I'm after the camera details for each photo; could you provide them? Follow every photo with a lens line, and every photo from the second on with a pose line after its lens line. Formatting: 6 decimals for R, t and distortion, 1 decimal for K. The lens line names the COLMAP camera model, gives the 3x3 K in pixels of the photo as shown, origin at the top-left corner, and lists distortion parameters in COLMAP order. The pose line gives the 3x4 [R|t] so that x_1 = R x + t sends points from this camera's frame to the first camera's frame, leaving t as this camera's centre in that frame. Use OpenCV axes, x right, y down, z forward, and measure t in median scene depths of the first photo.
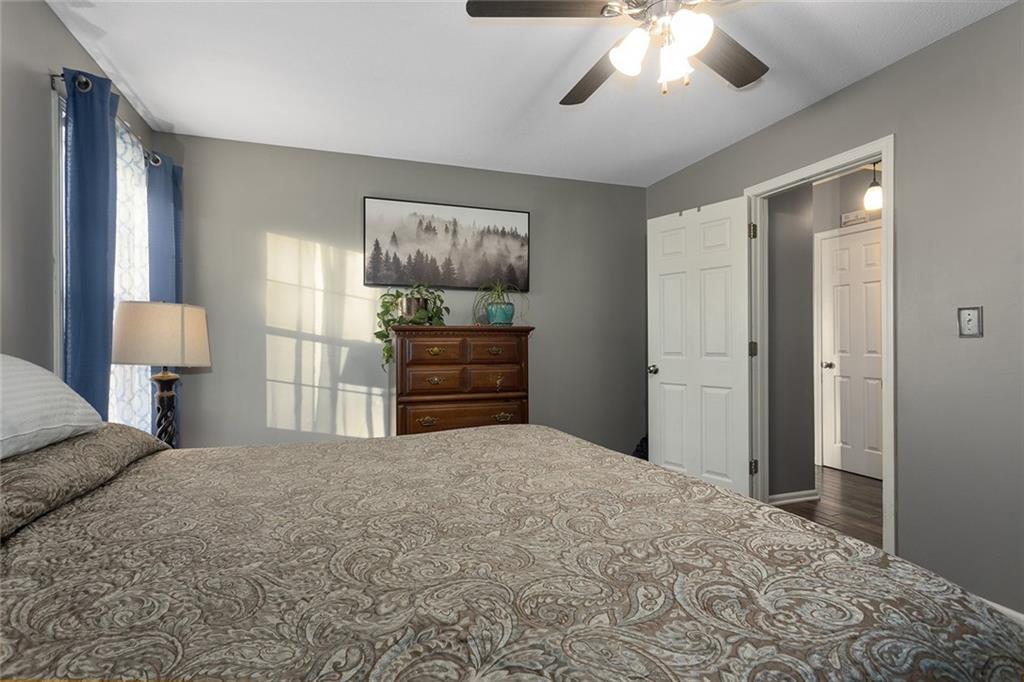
lens RADIAL K [[493.0, 0, 511.2], [0, 493.0, 342.1], [0, 0, 1]] dist [0.002603, -0.000261]
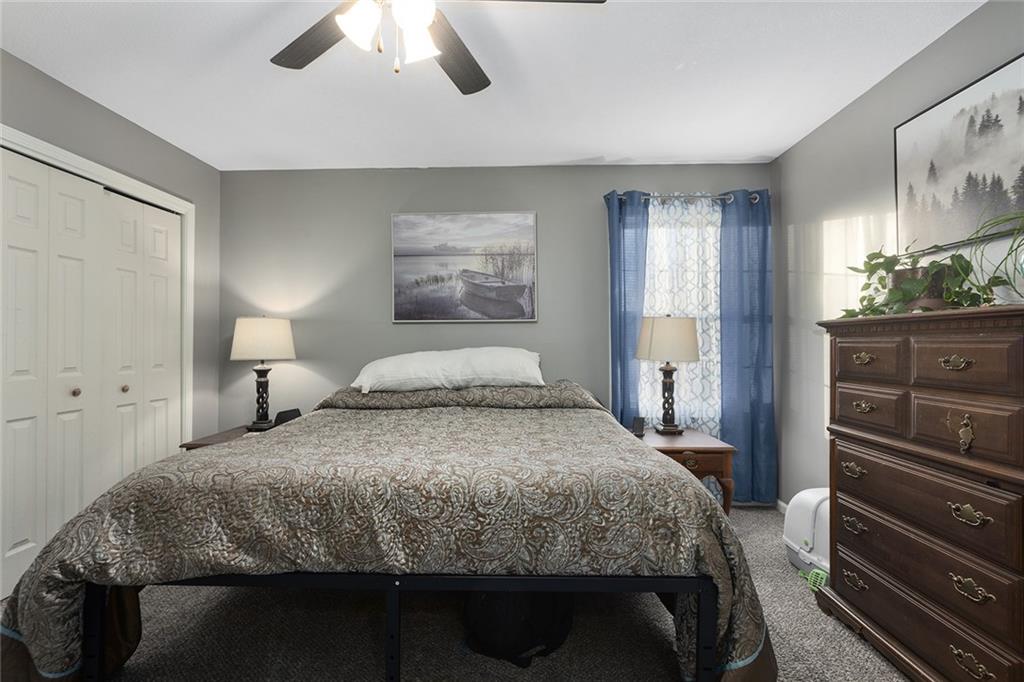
lens RADIAL K [[493.0, 0, 511.2], [0, 493.0, 340.3], [0, 0, 1]] dist [0.002603, -0.000261]
pose [[-0.374710, 0.000518, -0.927142, 0.524751], [0.006776, 0.999975, -0.002180, -0.005558], [0.927117, -0.007099, -0.374704, 0.759348]]
